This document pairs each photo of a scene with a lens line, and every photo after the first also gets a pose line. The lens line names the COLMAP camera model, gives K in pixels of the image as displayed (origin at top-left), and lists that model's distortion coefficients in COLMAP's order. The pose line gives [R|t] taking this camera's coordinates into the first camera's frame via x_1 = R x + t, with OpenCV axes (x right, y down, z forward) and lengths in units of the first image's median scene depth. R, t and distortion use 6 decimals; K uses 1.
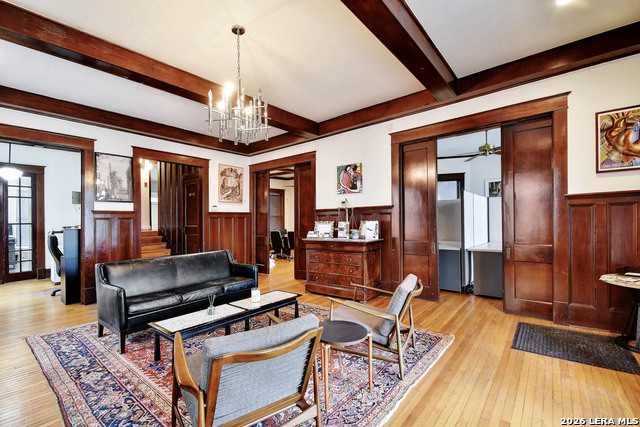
lens RADIAL K [[282.7, 0, 314.3], [0, 282.7, 224.5], [0, 0, 1]] dist [0.001525, 0.000011]
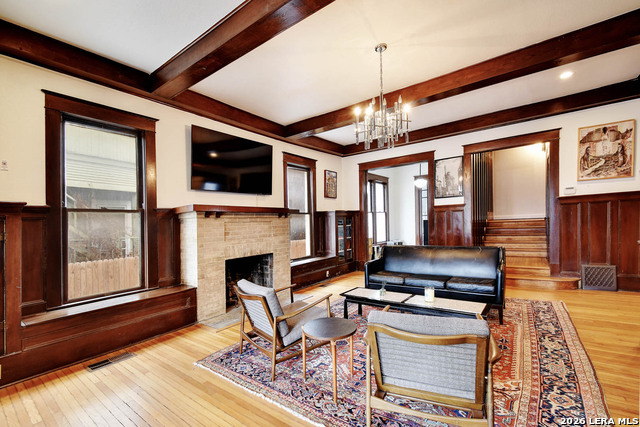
lens RADIAL K [[291.1, 0, 320.0], [0, 291.1, 213.5], [0, 0, 1]] dist [-0.000343, -0.000331]
pose [[0.035499, -0.012428, -0.999292, 0.465999], [0.033382, 0.999379, -0.011244, -0.013248], [0.998812, -0.032959, 0.035891, 0.372457]]
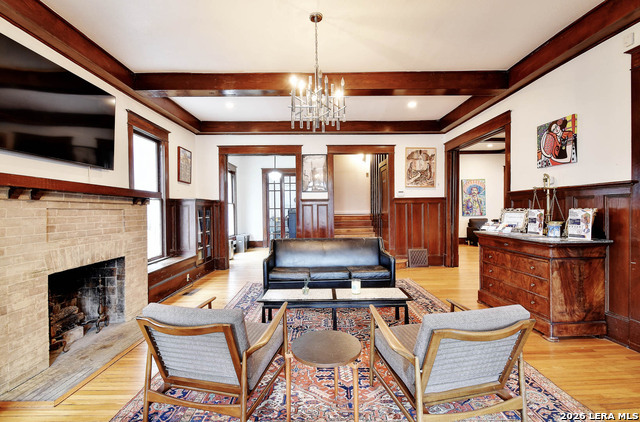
lens RADIAL K [[288.3, 0, 324.1], [0, 288.3, 214.5], [0, 0, 1]] dist [-0.002093, -0.000550]
pose [[0.654290, 0.023866, -0.755867, 0.276806], [-0.006760, 0.999647, 0.025712, -0.011738], [0.756214, -0.011714, 0.654220, 0.171776]]
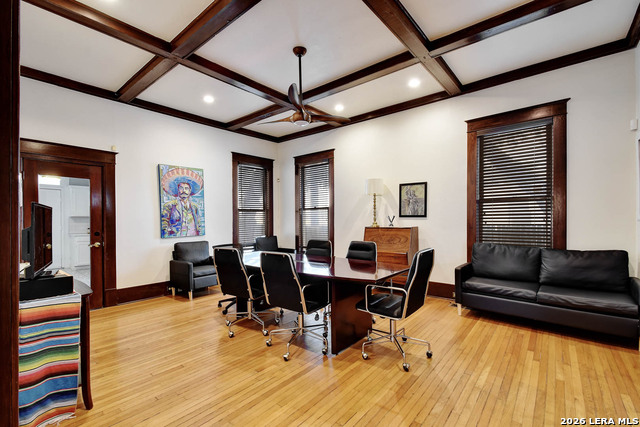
lens RADIAL K [[291.1, 0, 320.0], [0, 291.1, 213.5], [0, 0, 1]] dist [-0.000343, -0.000331]
pose [[0.999899, 0.002113, 0.014044, -0.063216], [-0.001625, 0.999396, -0.034713, -0.007462], [-0.014109, 0.034687, 0.999299, 1.167861]]
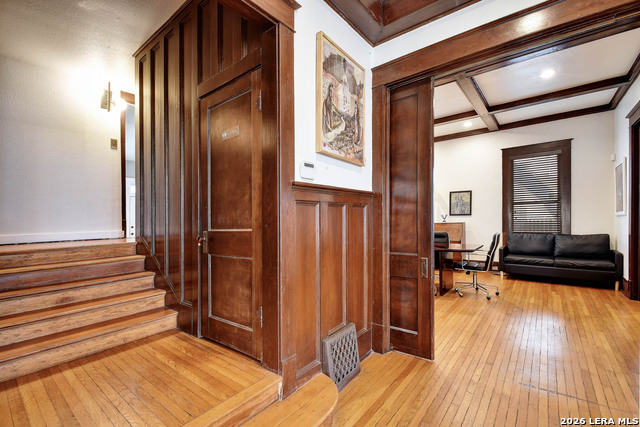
lens RADIAL K [[281.8, 0, 326.4], [0, 281.8, 218.2], [0, 0, 1]] dist [-0.000010, 0.000117]
pose [[0.999412, -0.012815, 0.031802, -0.411571], [0.013378, 0.999756, -0.017565, -0.001907], [-0.031569, 0.017980, 0.999340, 0.832456]]
